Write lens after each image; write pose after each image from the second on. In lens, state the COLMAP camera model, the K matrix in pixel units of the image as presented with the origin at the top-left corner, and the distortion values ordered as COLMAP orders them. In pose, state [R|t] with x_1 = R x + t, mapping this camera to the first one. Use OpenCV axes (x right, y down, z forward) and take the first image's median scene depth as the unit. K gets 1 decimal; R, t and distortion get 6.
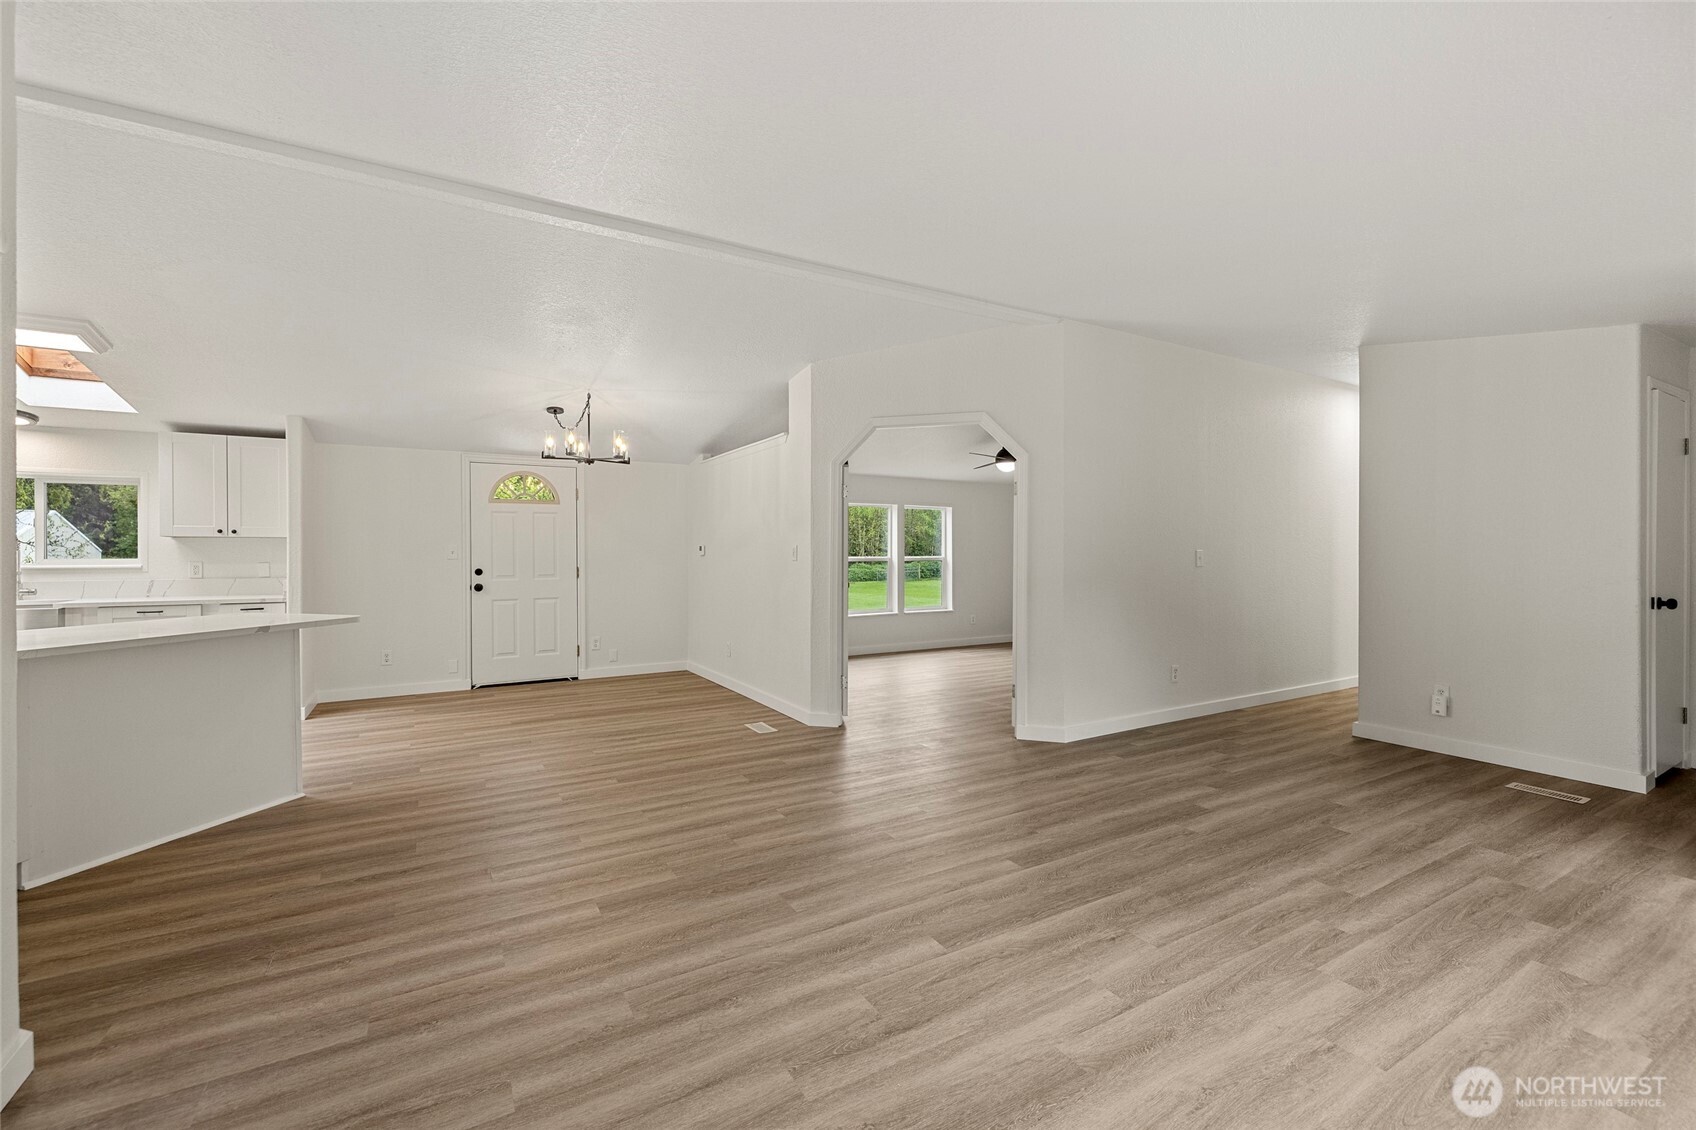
lens RADIAL K [[712.7, 0, 845.2], [0, 712.7, 551.2], [0, 0, 1]] dist [0.002578, -0.000469]
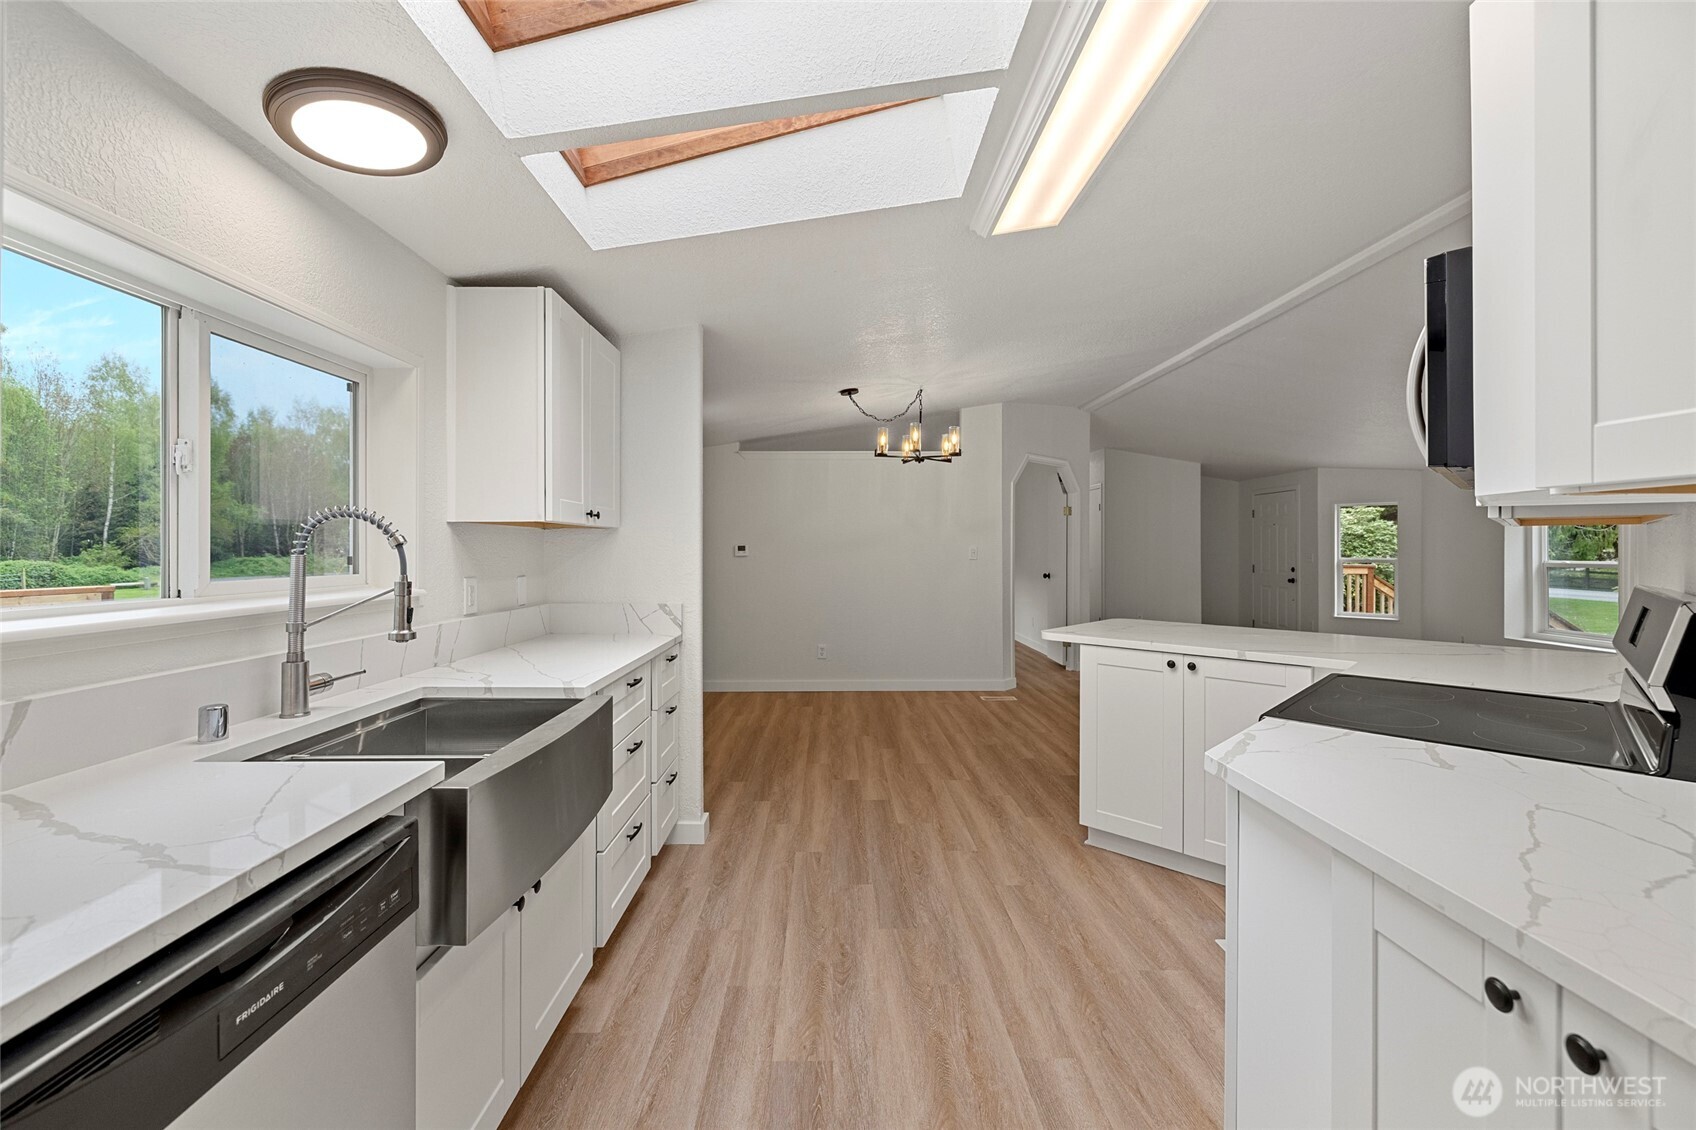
lens RADIAL K [[712.7, 0, 839.8], [0, 712.7, 553.4], [0, 0, 1]] dist [0.002578, -0.000469]
pose [[0.493899, -0.004050, 0.869510, -1.320050], [-0.002179, 0.999980, 0.005896, -0.003789], [-0.869517, -0.004807, 0.493880, 0.650362]]
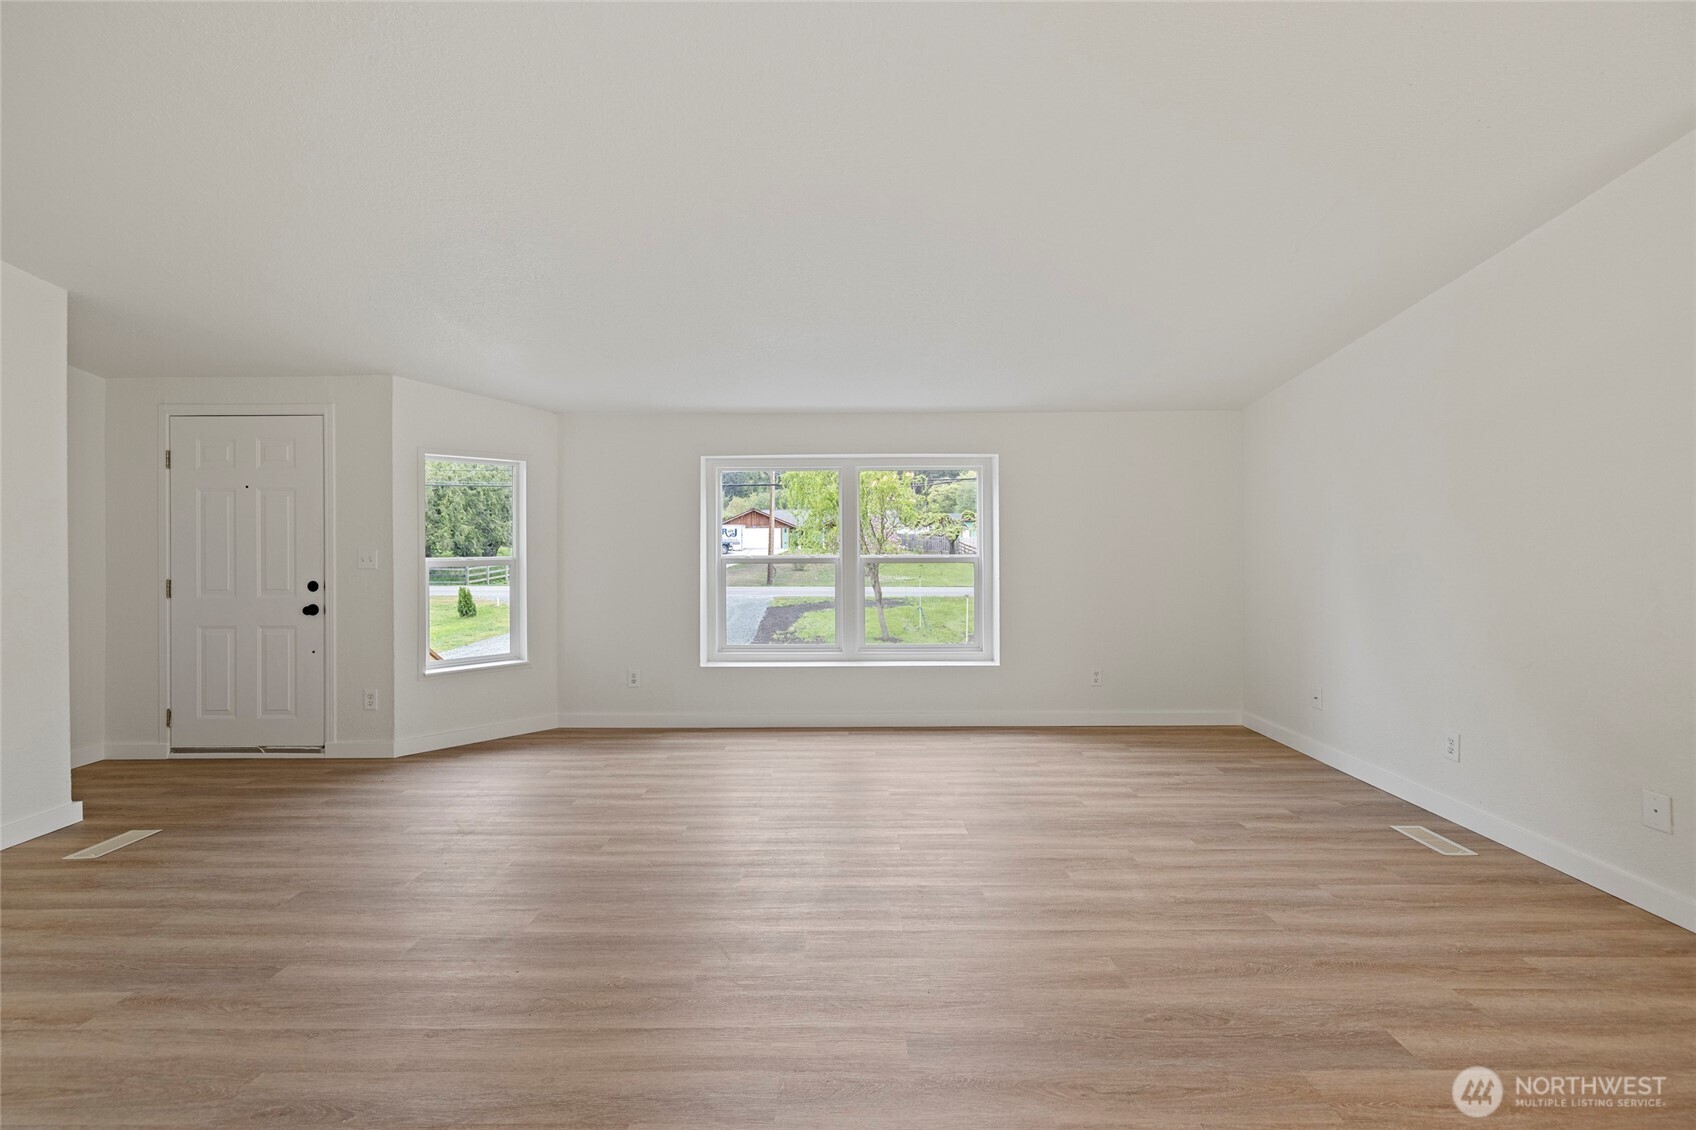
lens RADIAL K [[712.7, 0, 844.3], [0, 712.7, 540.6], [0, 0, 1]] dist [0.002578, -0.000469]
pose [[-0.863836, 0.006684, 0.503730, -0.115538], [0.005512, 0.999978, -0.003816, -0.001386], [-0.503744, -0.000520, -0.863853, 0.962147]]
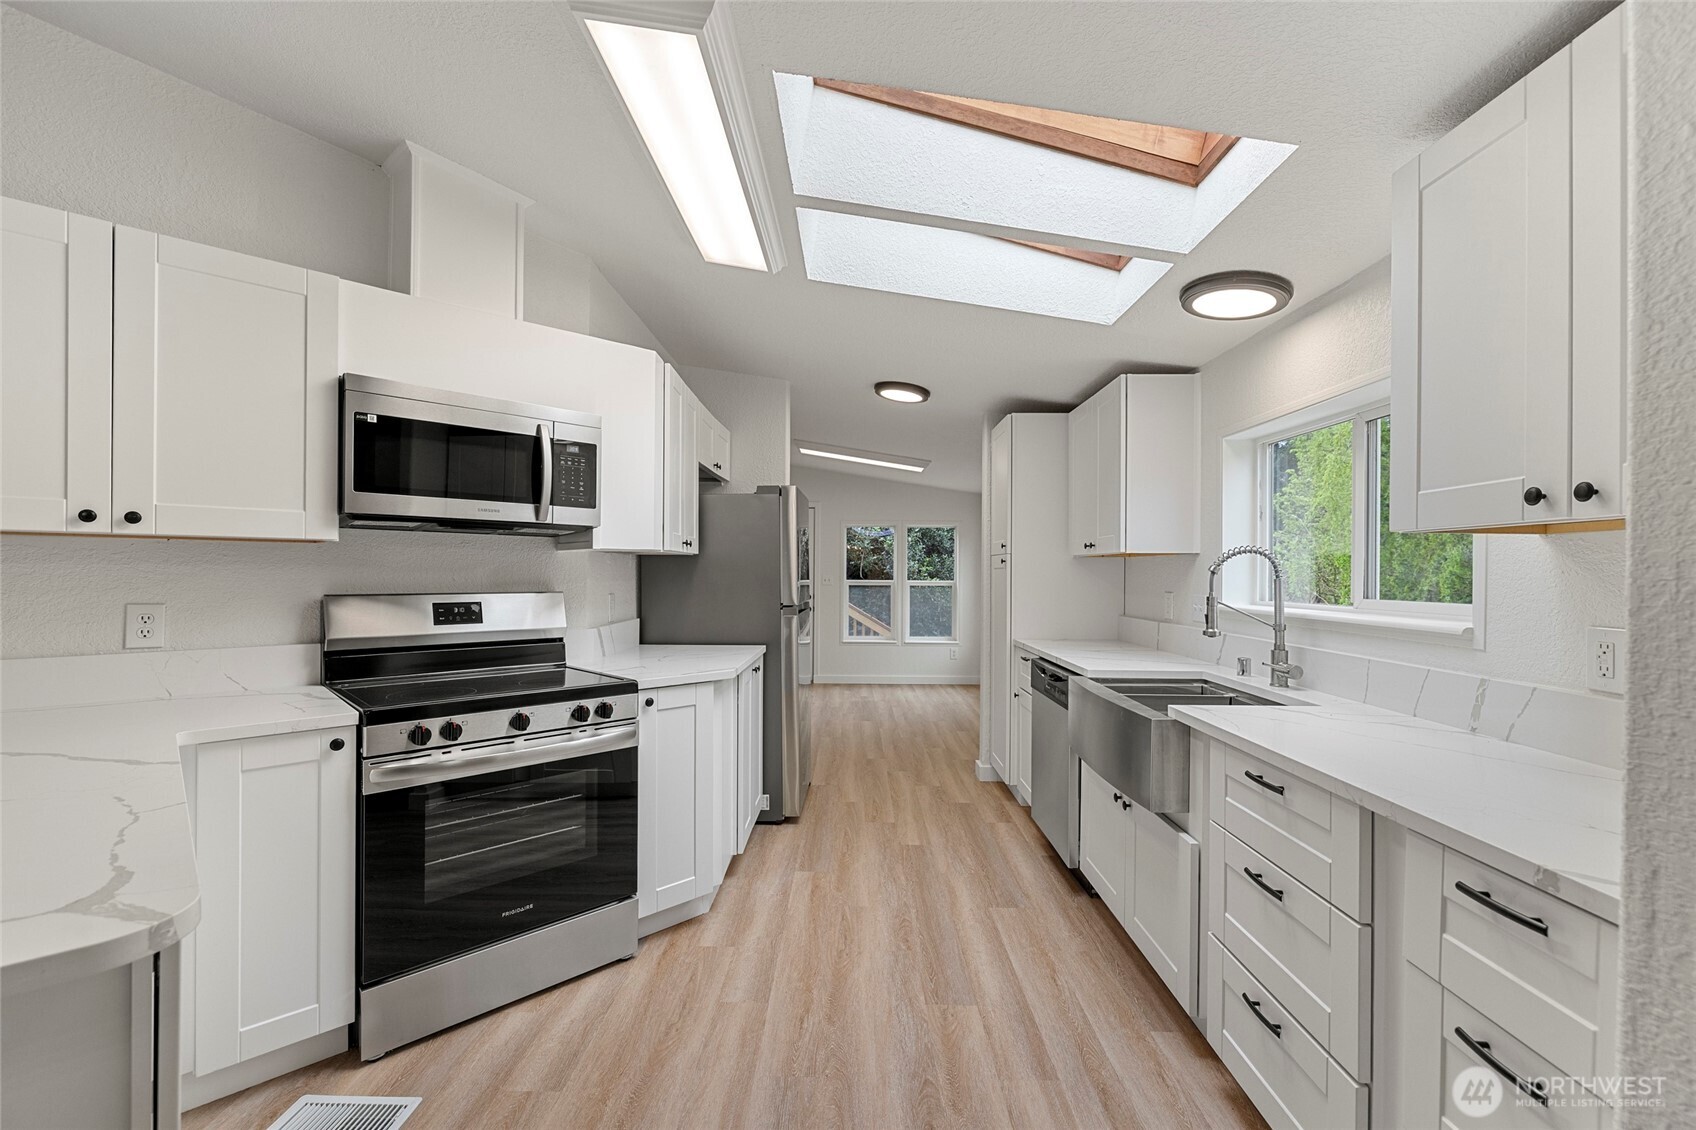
lens RADIAL K [[712.7, 0, 847.5], [0, 712.7, 573.9], [0, 0, 1]] dist [0.002578, -0.000469]
pose [[-0.514313, -0.000718, -0.857602, -0.624196], [-0.005163, 0.999984, 0.002259, -0.003486], [0.857587, 0.005589, -0.514309, 1.005655]]
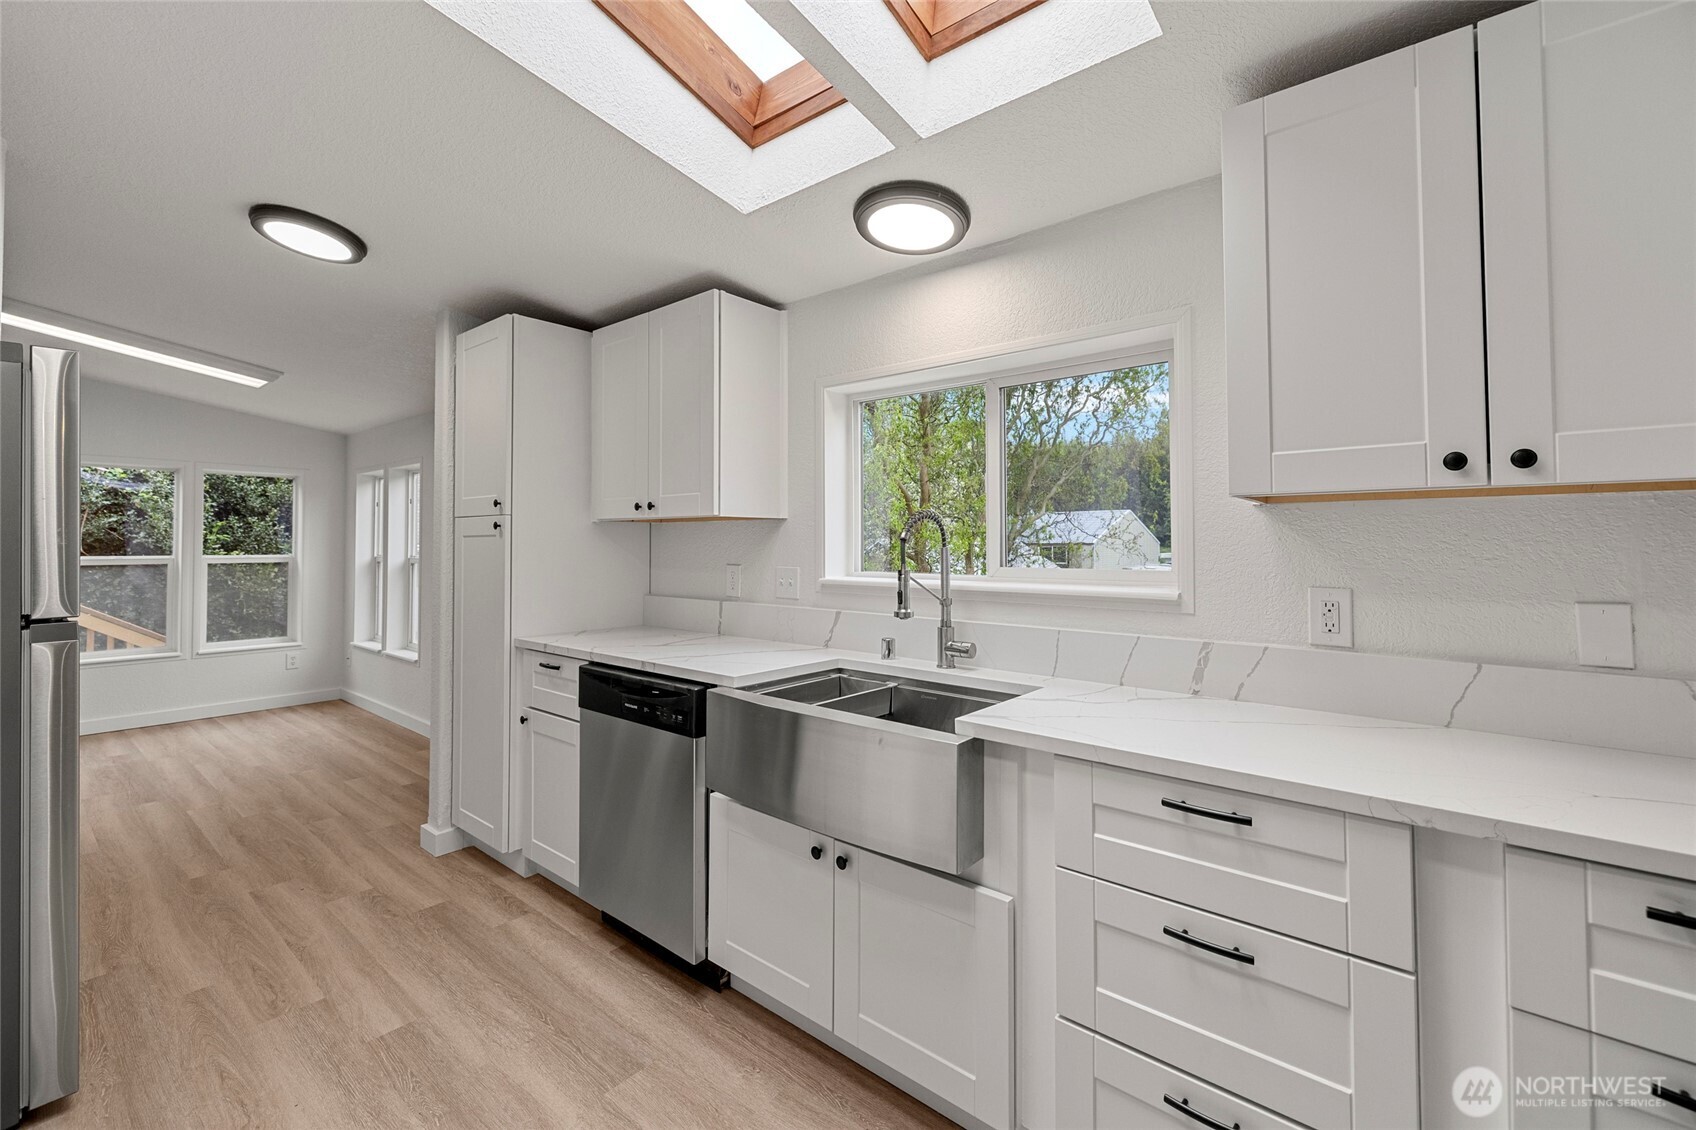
lens RADIAL K [[712.7, 0, 843.5], [0, 712.7, 528.8], [0, 0, 1]] dist [0.002578, -0.000469]
pose [[0.339370, -0.019067, -0.940460, -0.793762], [0.000461, 0.999798, -0.020104, -0.003342], [0.940653, 0.006390, 0.339310, 0.809920]]
